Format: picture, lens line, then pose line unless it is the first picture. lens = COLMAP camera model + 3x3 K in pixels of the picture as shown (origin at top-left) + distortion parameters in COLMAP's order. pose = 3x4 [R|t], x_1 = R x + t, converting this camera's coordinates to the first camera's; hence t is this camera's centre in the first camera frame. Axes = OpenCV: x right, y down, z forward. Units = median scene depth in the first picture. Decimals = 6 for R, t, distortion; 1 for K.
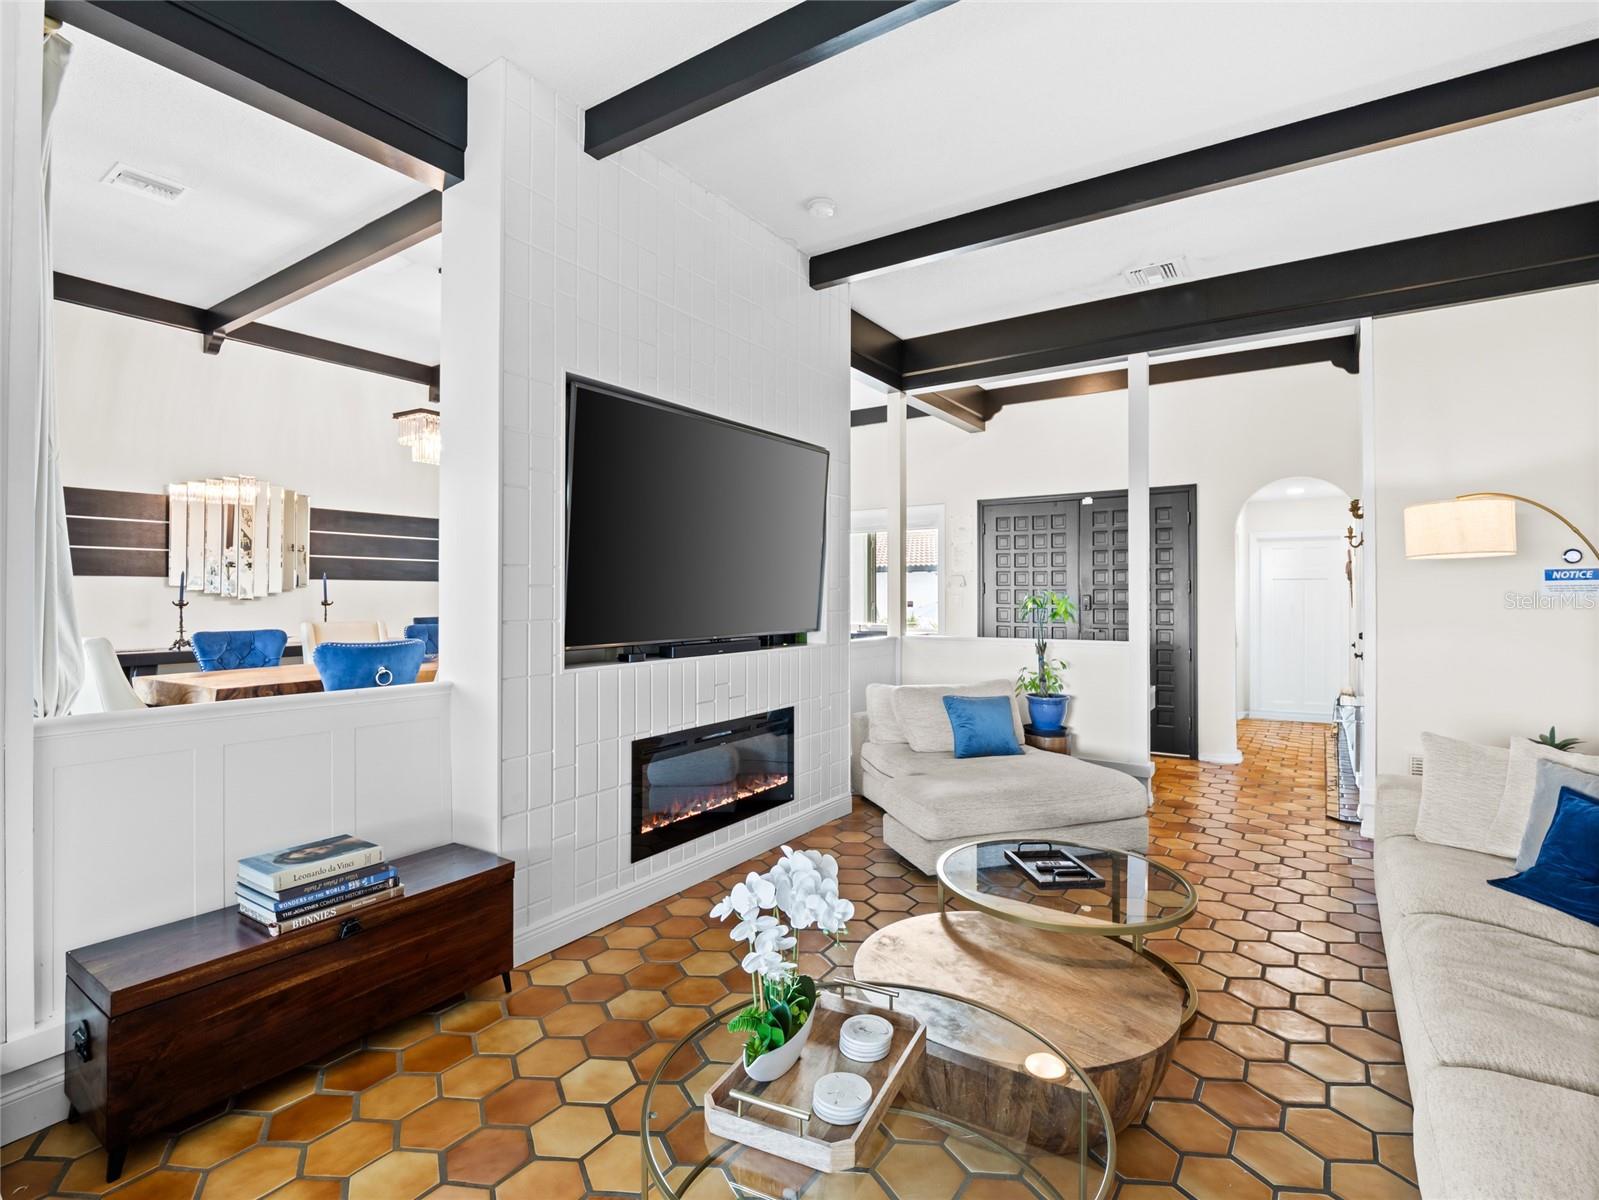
lens RADIAL K [[783.8, 0, 790.9], [0, 783.8, 590.2], [0, 0, 1]] dist [-0.001789, 0.003409]
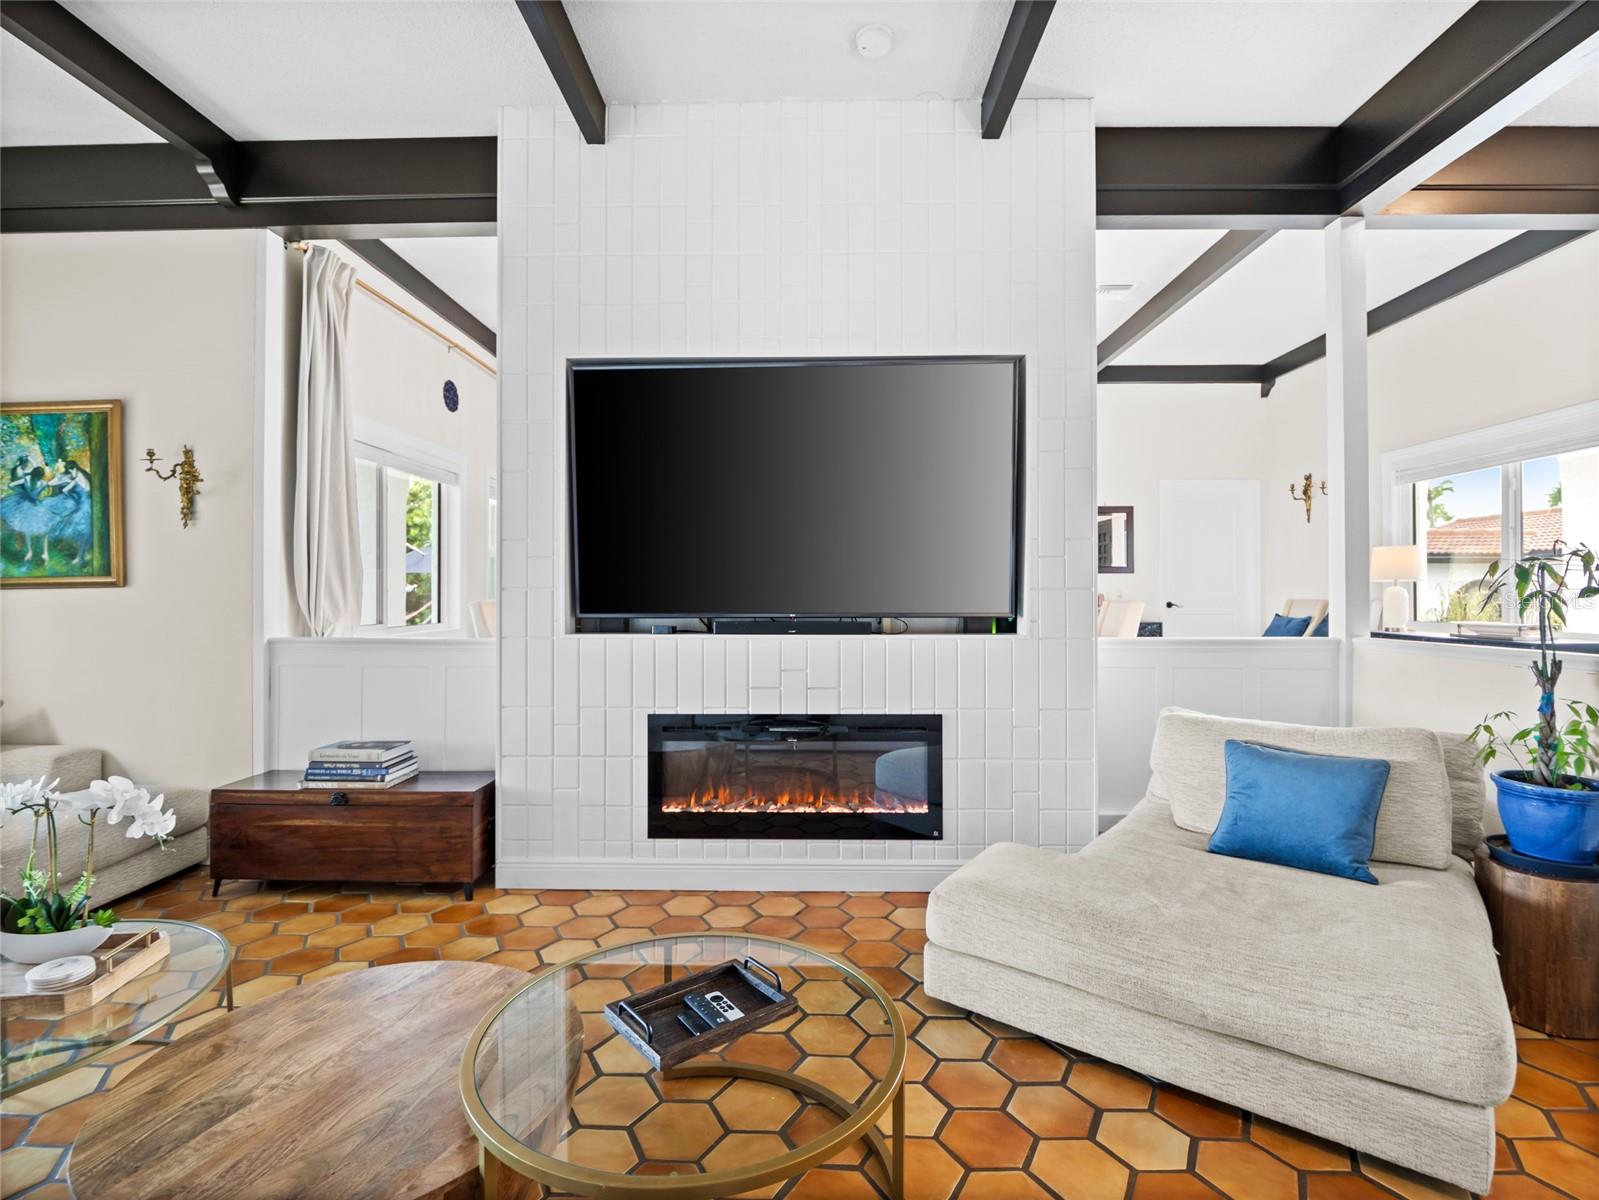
lens RADIAL K [[783.8, 0, 795.3], [0, 783.8, 592.4], [0, 0, 1]] dist [-0.001789, 0.003409]
pose [[0.540052, 0.001508, -0.841630, 0.716023], [0.005063, 0.999974, 0.005041, 0.036132], [0.841616, -0.006984, 0.540031, 0.622216]]
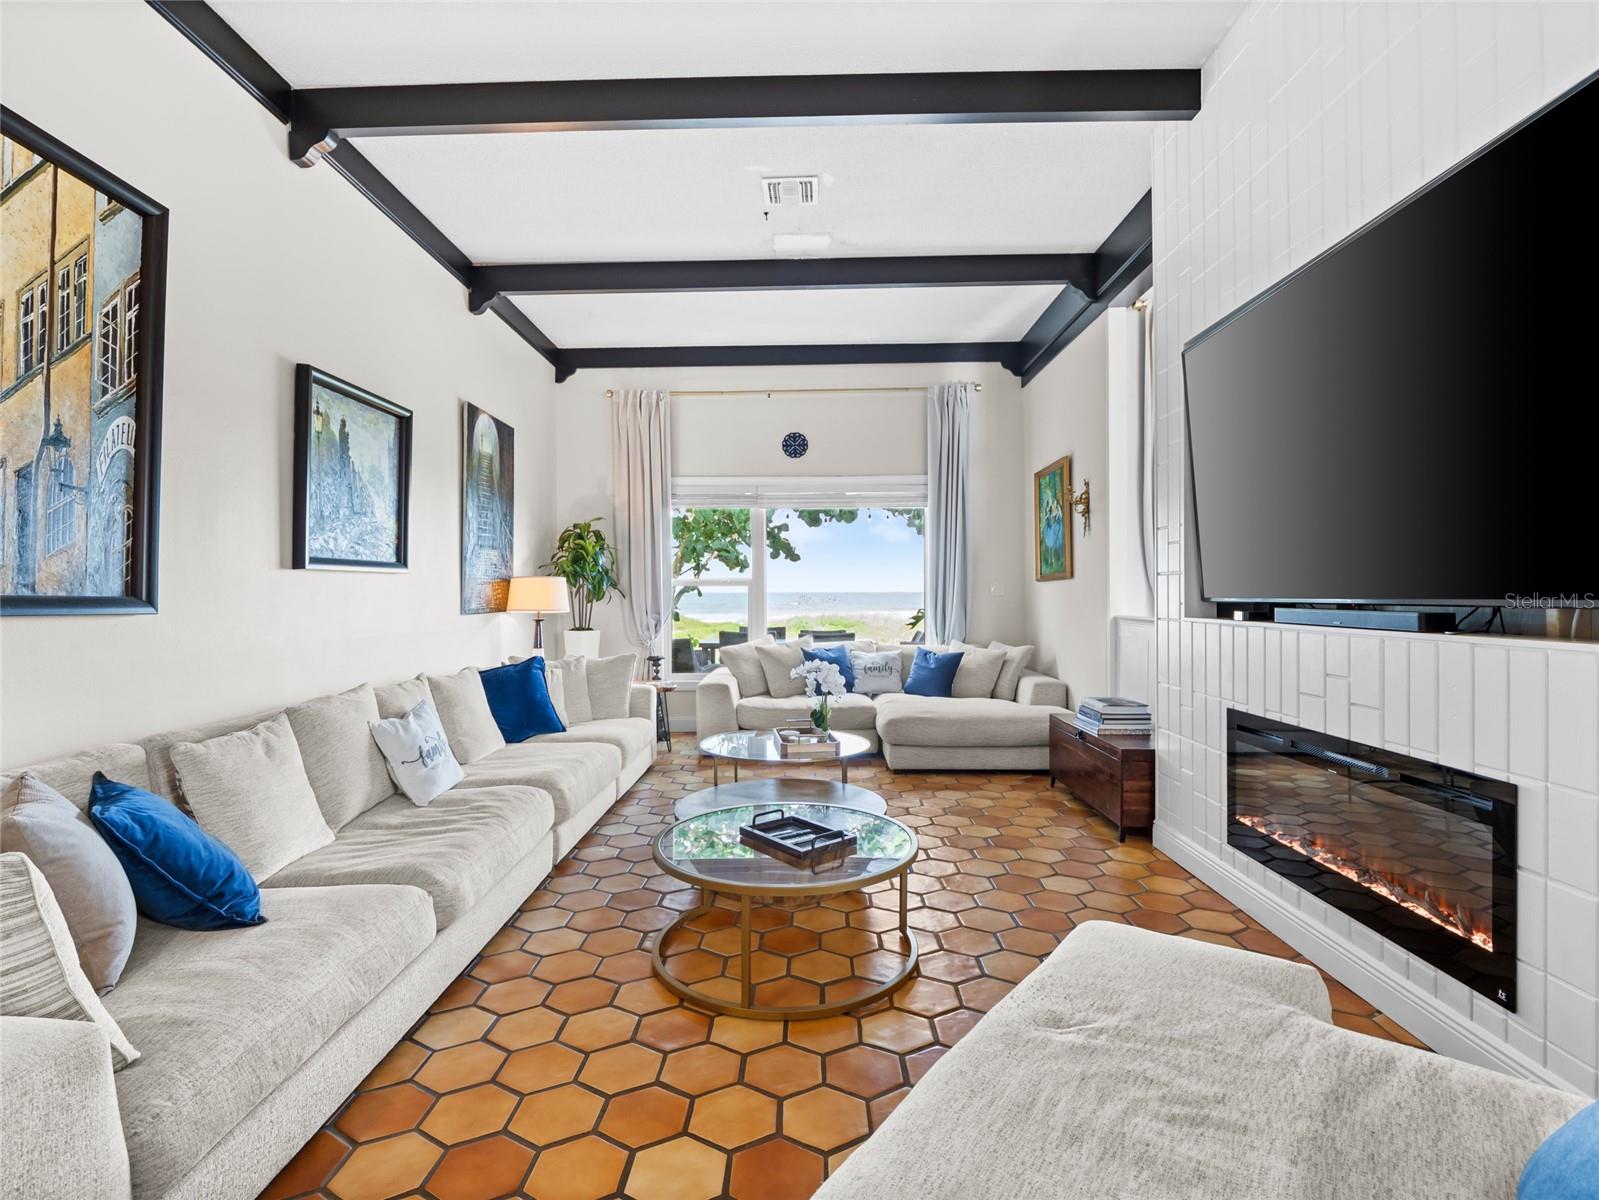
lens RADIAL K [[783.8, 0, 789.7], [0, 783.8, 600.4], [0, 0, 1]] dist [-0.001789, 0.003409]
pose [[-0.839072, 0.012654, -0.543873, 0.693749], [0.013068, 0.999910, 0.003103, 0.060781], [0.543863, -0.004504, -0.839162, 1.468684]]
